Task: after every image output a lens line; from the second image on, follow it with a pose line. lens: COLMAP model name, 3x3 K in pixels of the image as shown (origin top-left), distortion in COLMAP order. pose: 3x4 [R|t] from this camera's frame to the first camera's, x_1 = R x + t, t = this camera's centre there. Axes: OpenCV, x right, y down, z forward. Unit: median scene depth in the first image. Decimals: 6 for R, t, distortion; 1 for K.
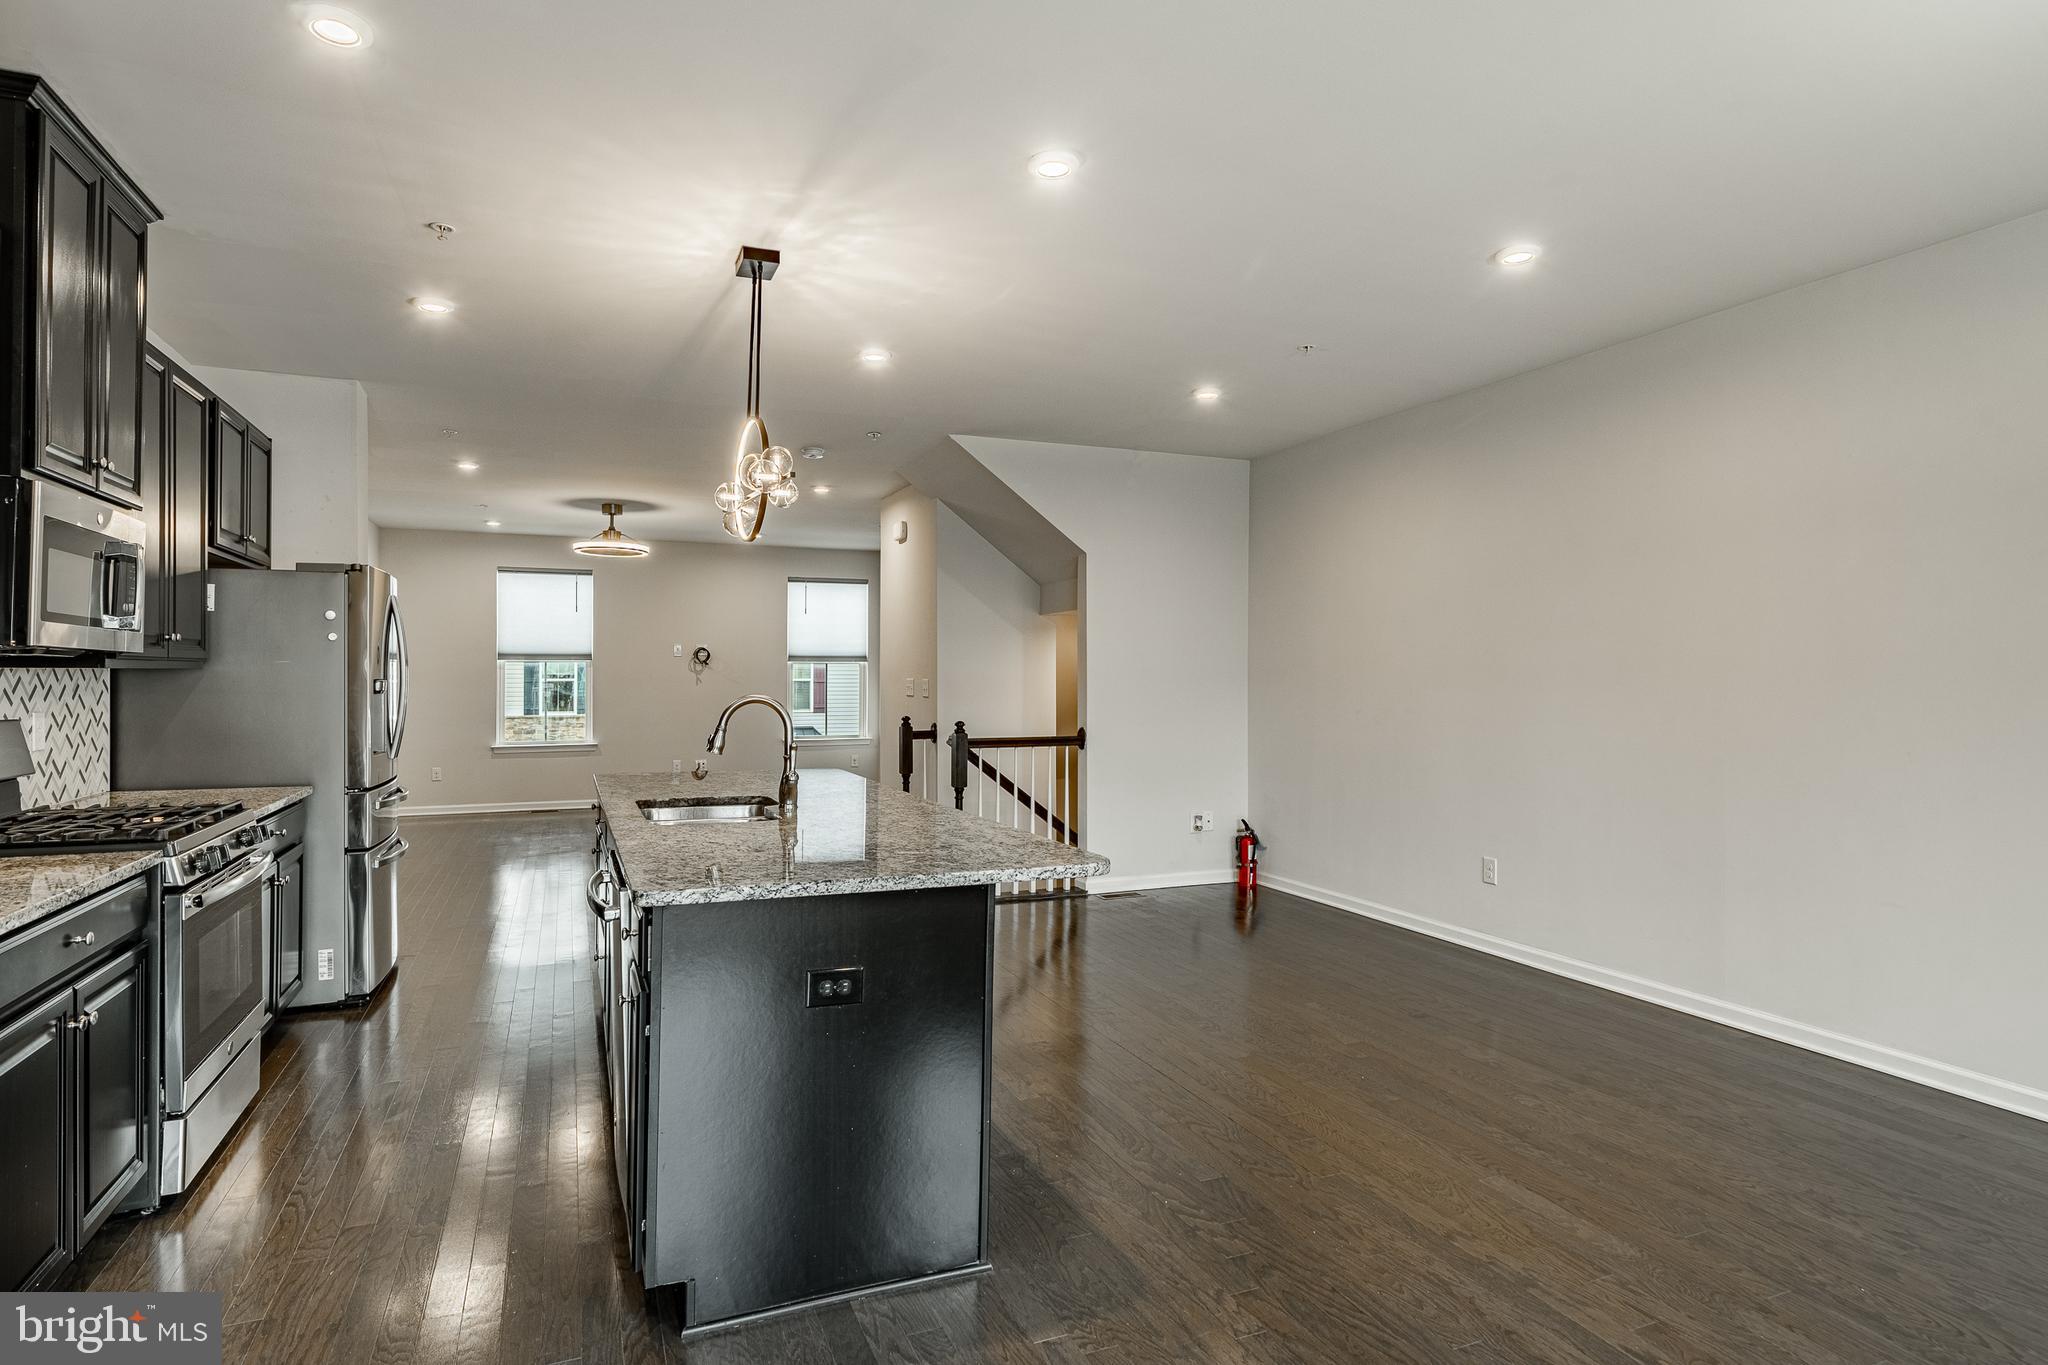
lens RADIAL K [[1075.3, 0, 999.6], [0, 1075.3, 676.6], [0, 0, 1]] dist [0.008249, -0.002095]
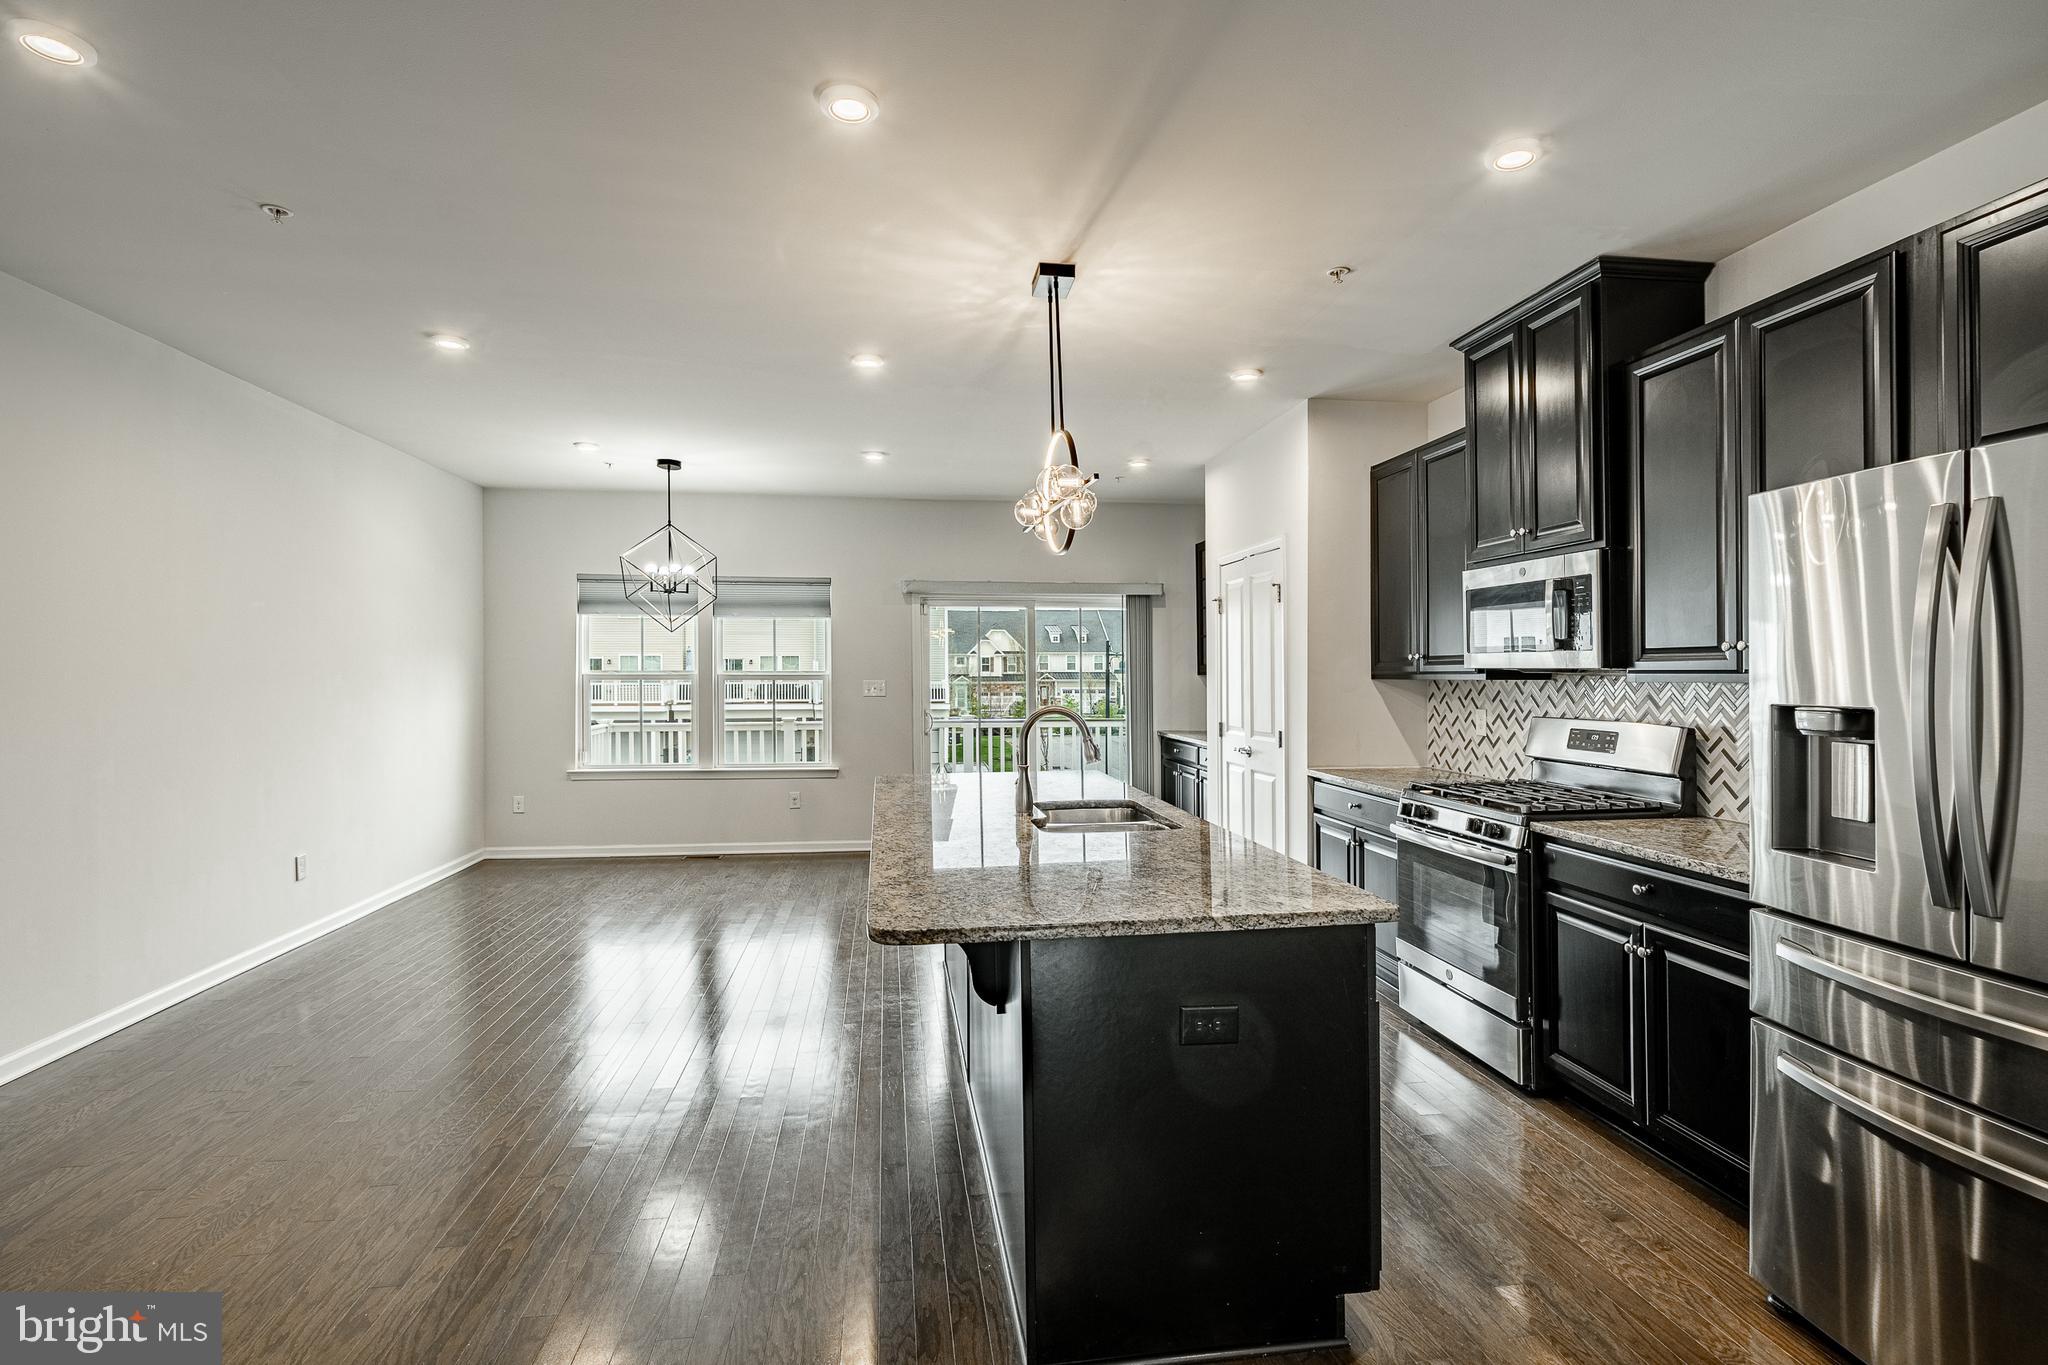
lens RADIAL K [[983.3, 0, 1044.6], [0, 983.3, 639.0], [0, 0, 1]] dist [-0.002974, 0.000518]
pose [[-0.978024, 0.005997, 0.208404, -0.357006], [-0.000643, 0.999495, -0.031779, -0.015479], [-0.208490, -0.031215, -0.977526, 1.661210]]
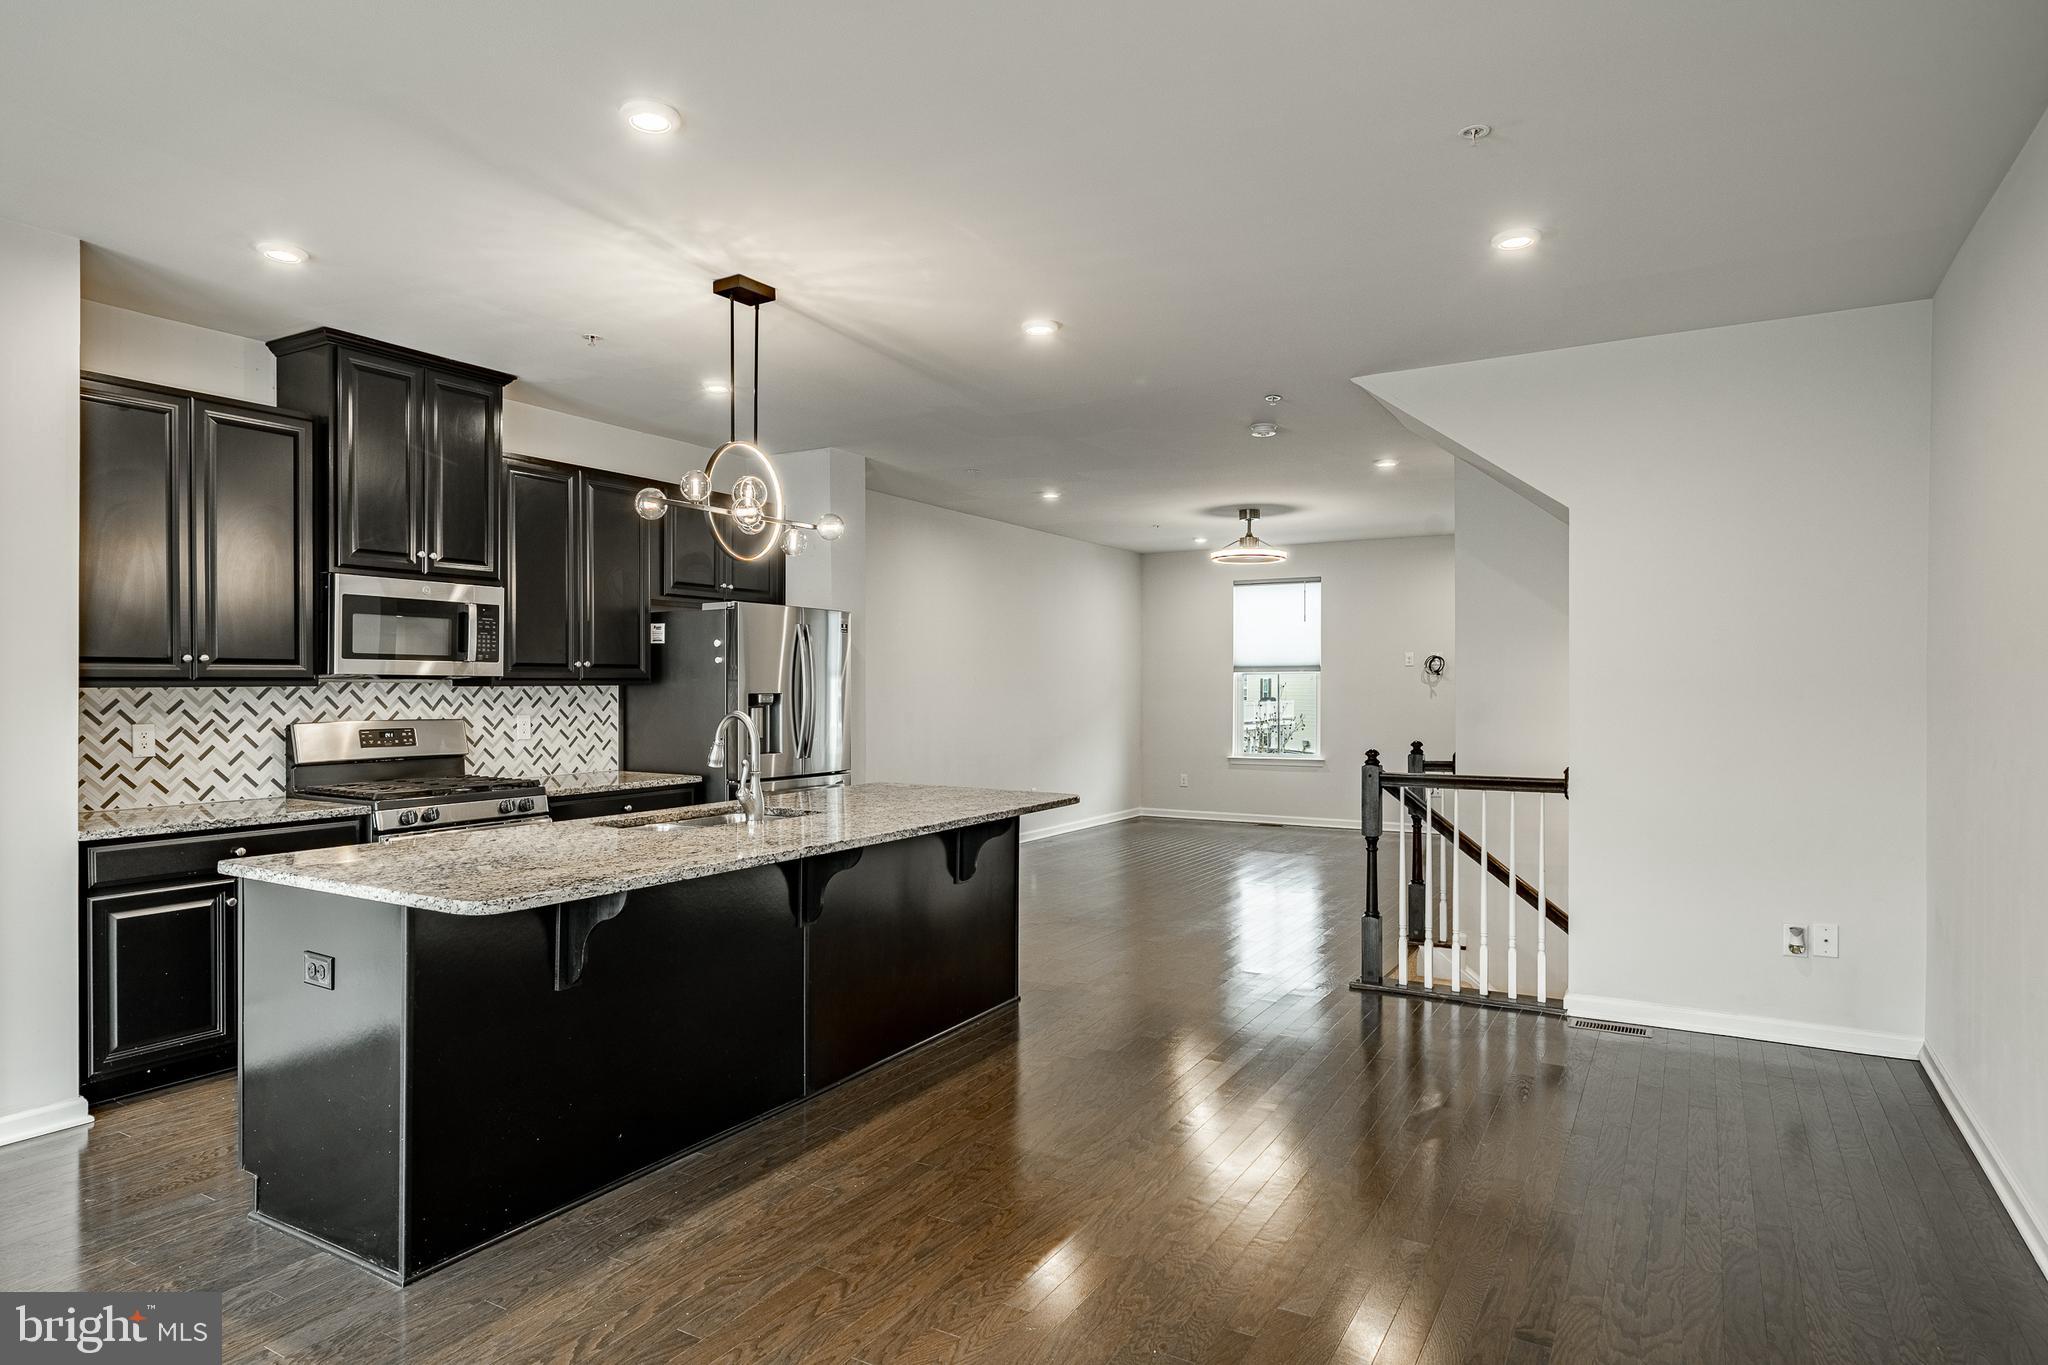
lens RADIAL K [[1130.5, 0, 1007.4], [0, 1130.5, 697.9], [0, 0, 1]] dist [0.007736, -0.000707]
pose [[0.616114, 0.008052, -0.787616, 0.683713], [0.000375, 0.999945, 0.010516, -0.006522], [0.787657, -0.006774, 0.616077, 0.465602]]
